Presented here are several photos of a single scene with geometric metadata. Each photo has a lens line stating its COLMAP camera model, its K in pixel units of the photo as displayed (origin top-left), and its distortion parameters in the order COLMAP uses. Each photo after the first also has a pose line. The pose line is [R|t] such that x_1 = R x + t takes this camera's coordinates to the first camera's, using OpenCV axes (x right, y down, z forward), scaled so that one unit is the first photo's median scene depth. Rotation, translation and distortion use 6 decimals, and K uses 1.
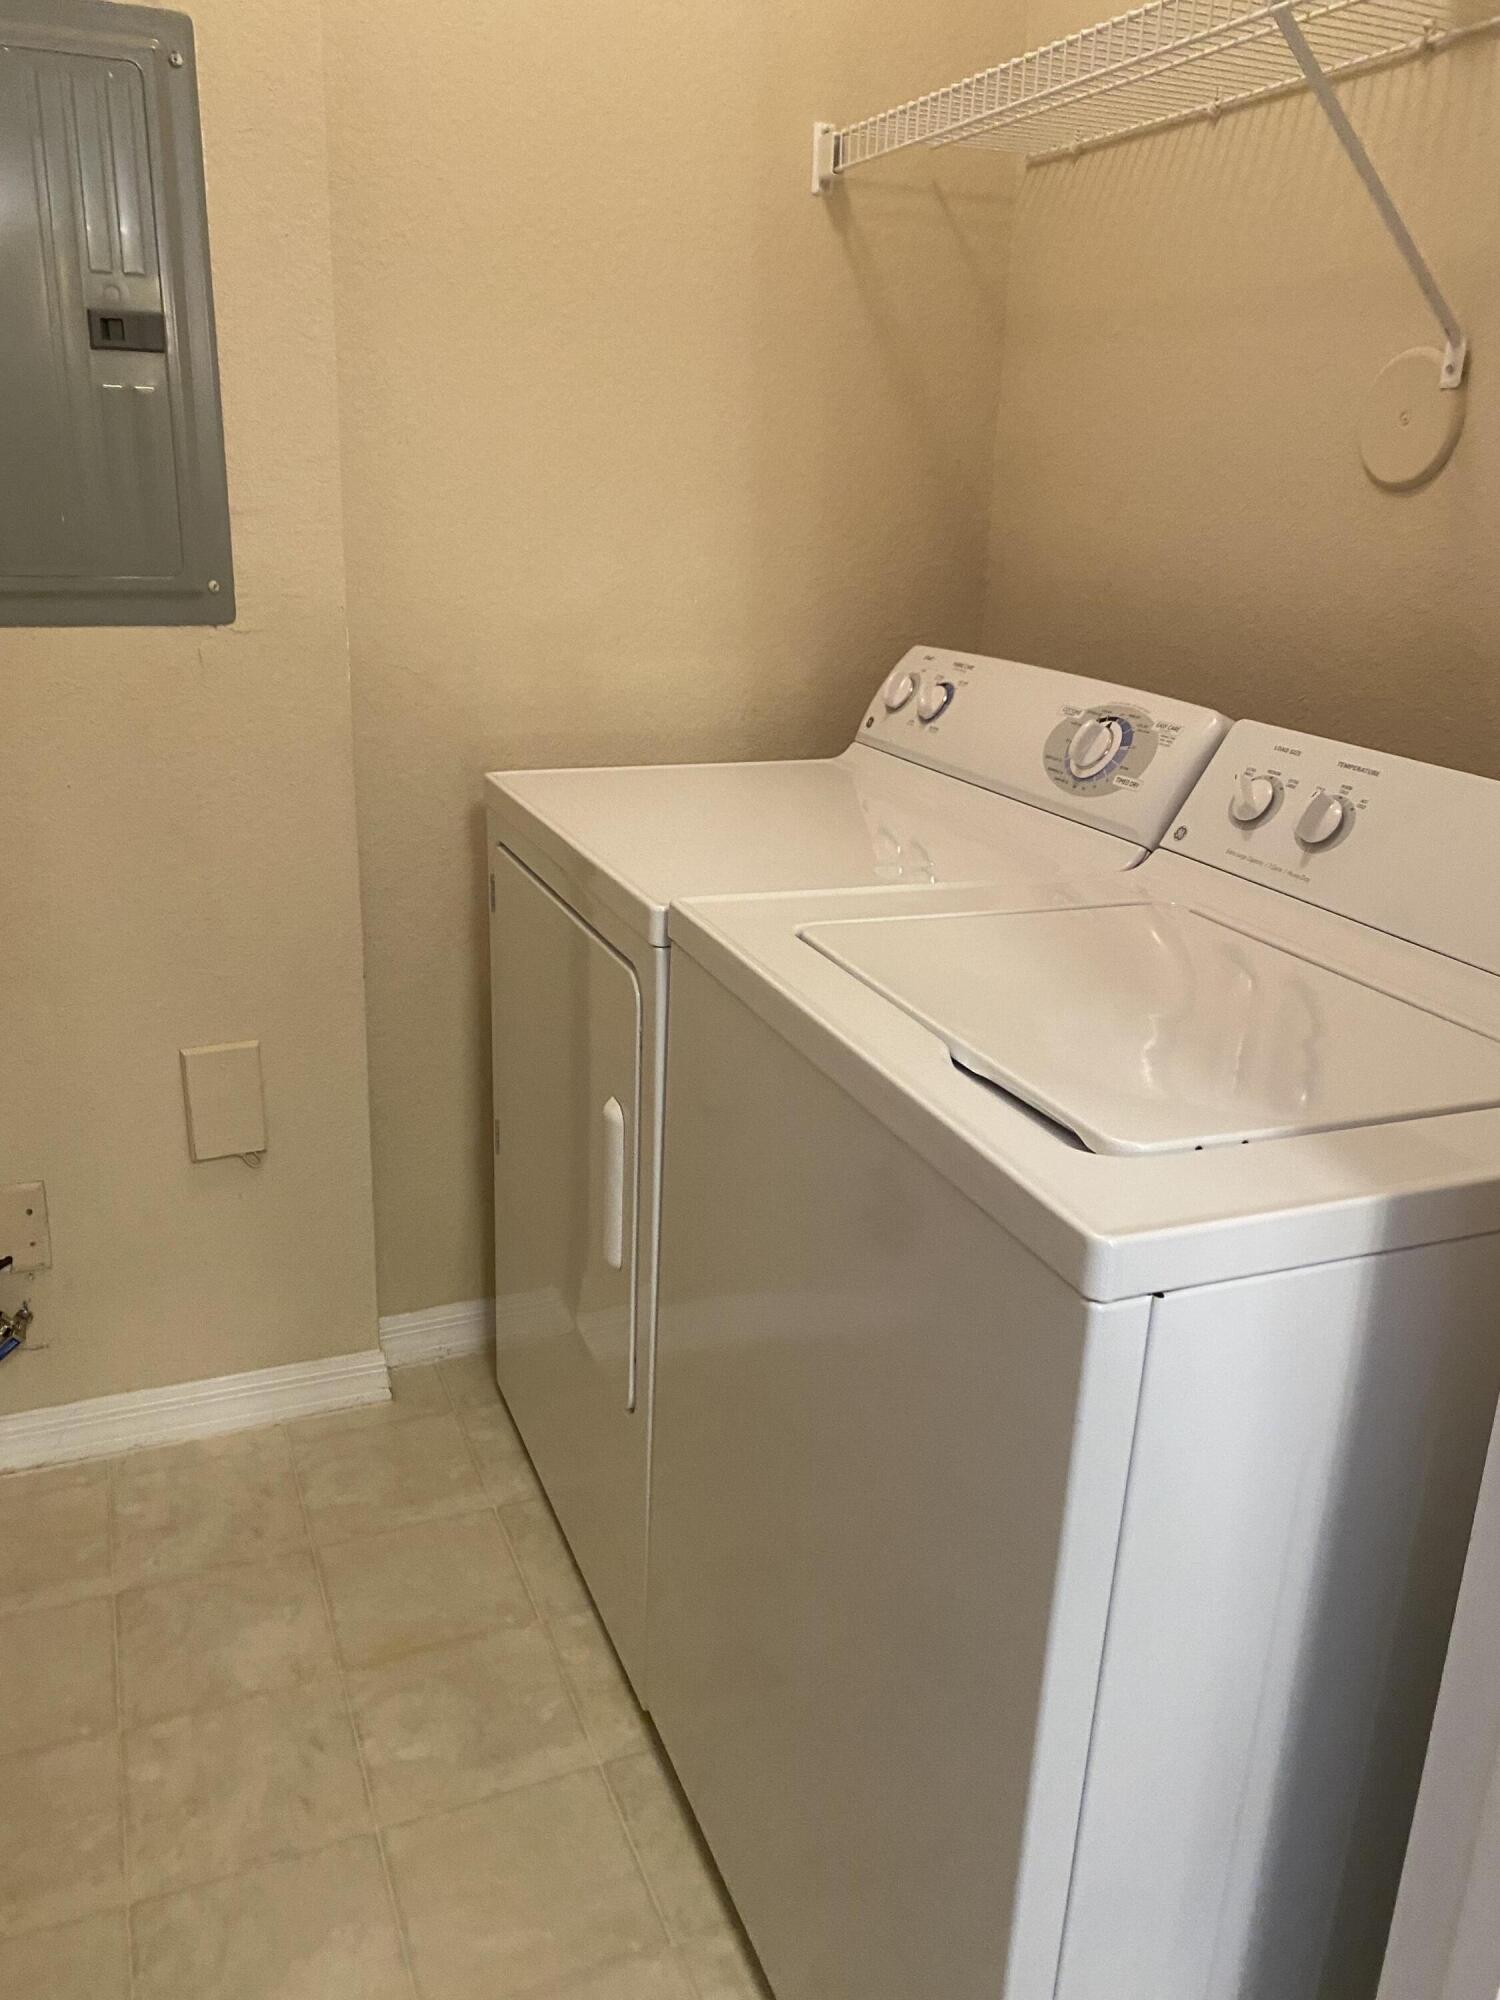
lens RADIAL K [[1542.5, 0, 739.4], [0, 1542.5, 998.9], [0, 0, 1]] dist [0.001769, -0.000671]
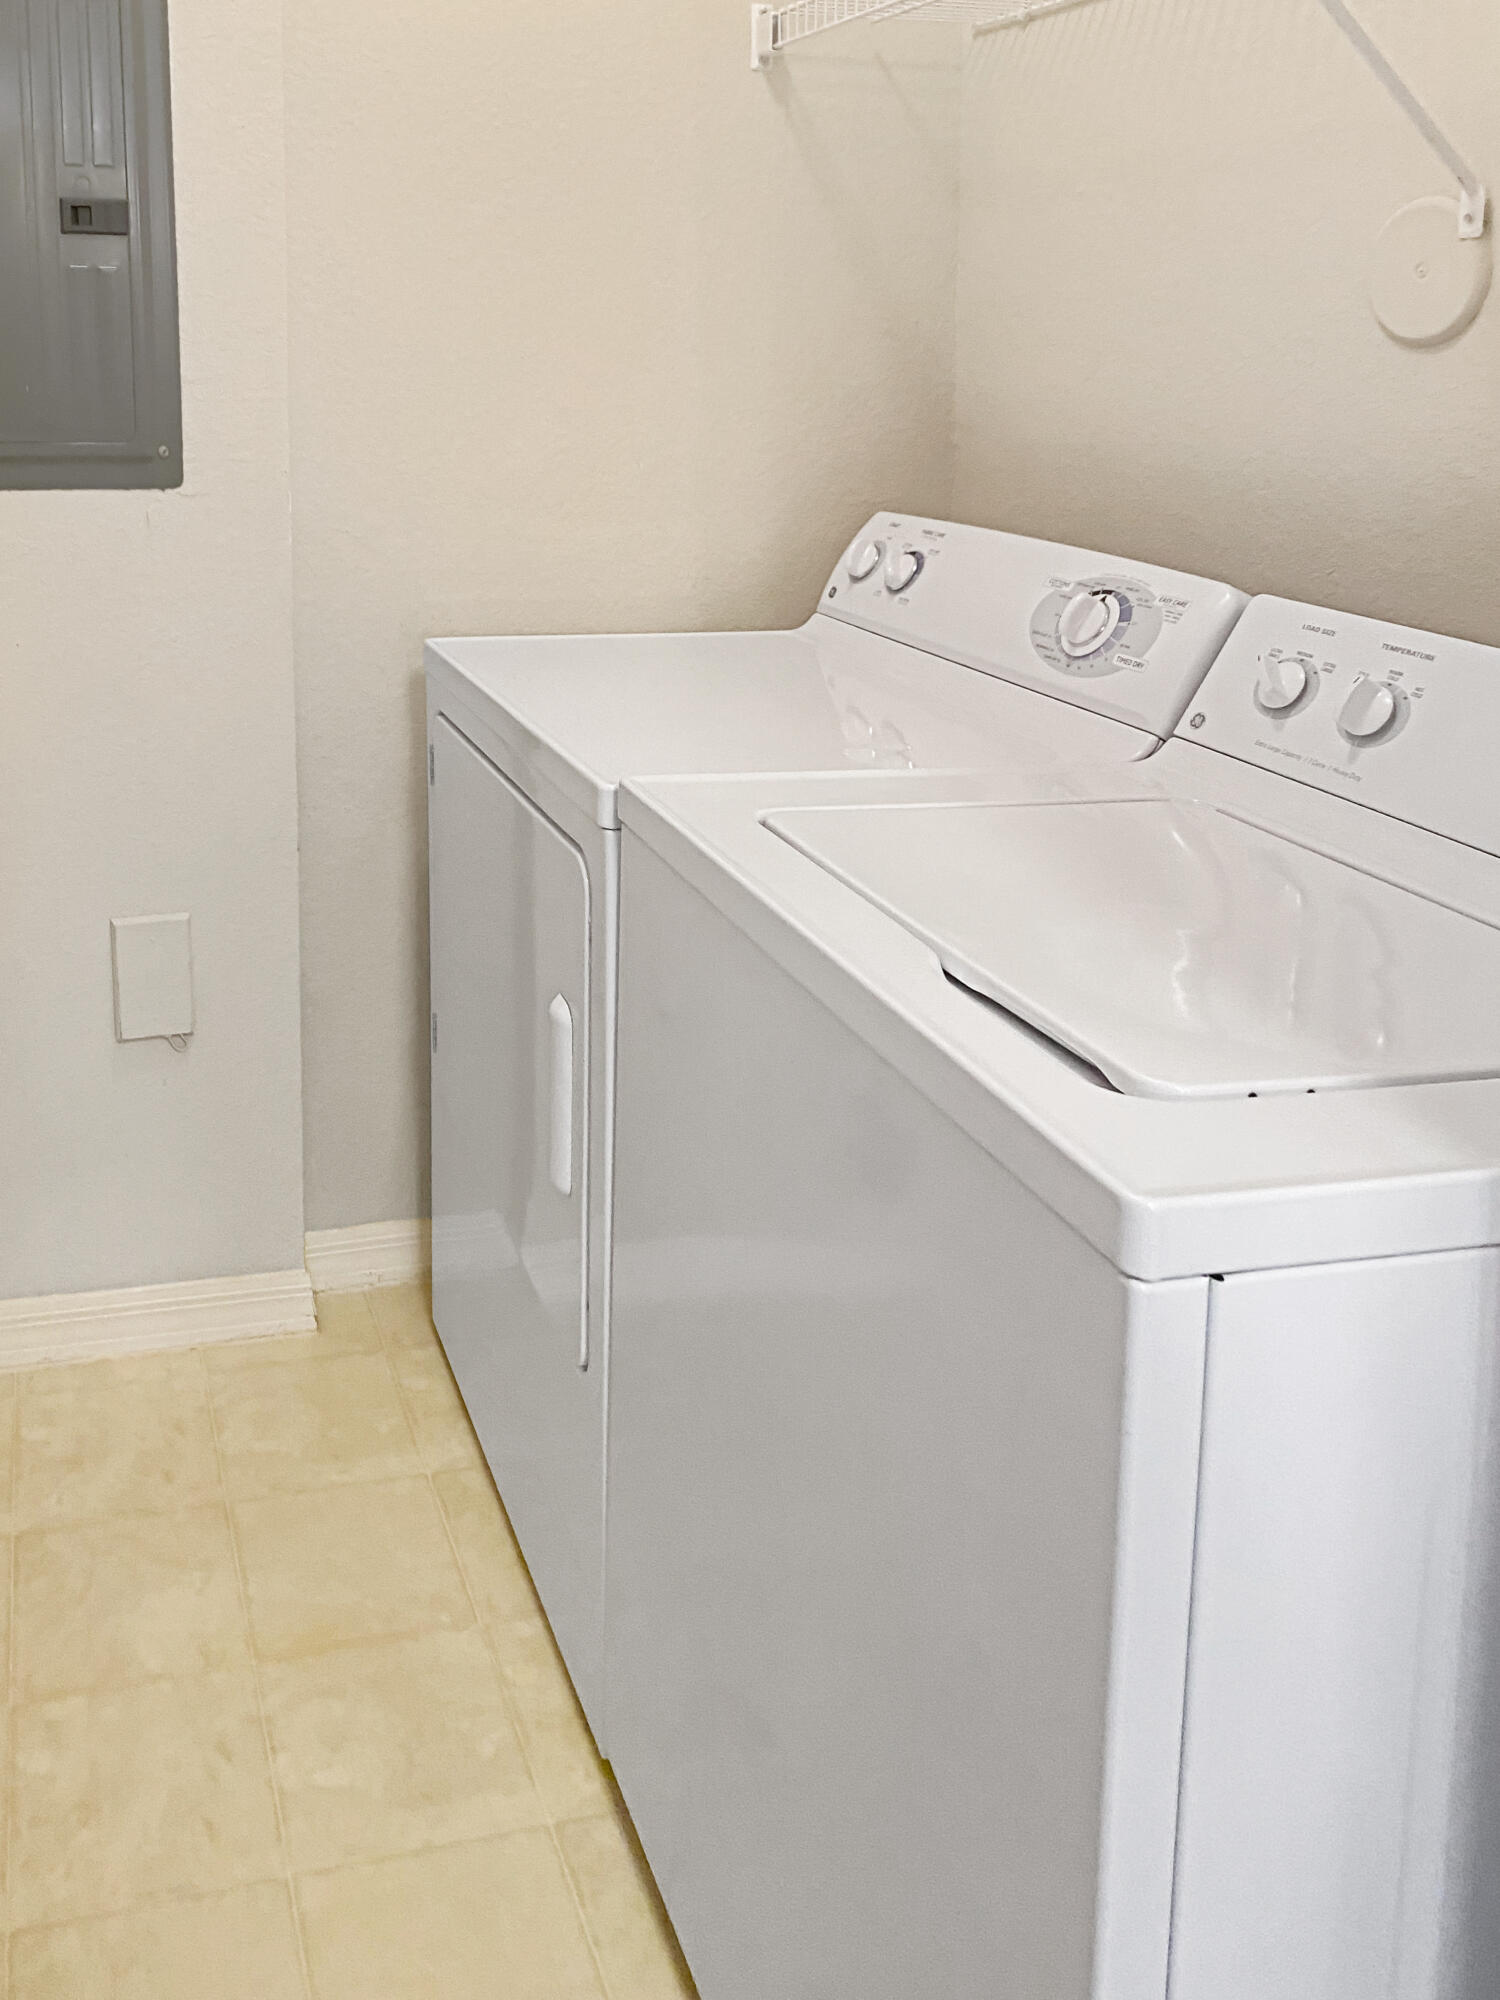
lens RADIAL K [[1542.5, 0, 739.4], [0, 1542.5, 998.9], [0, 0, 1]] dist [0.001769, -0.000671]
pose [[0.985035, -0.010365, -0.172042, 0.179597], [-0.024716, 0.979379, -0.200515, 0.243864], [0.170573, 0.201766, 0.964466, 0.121988]]
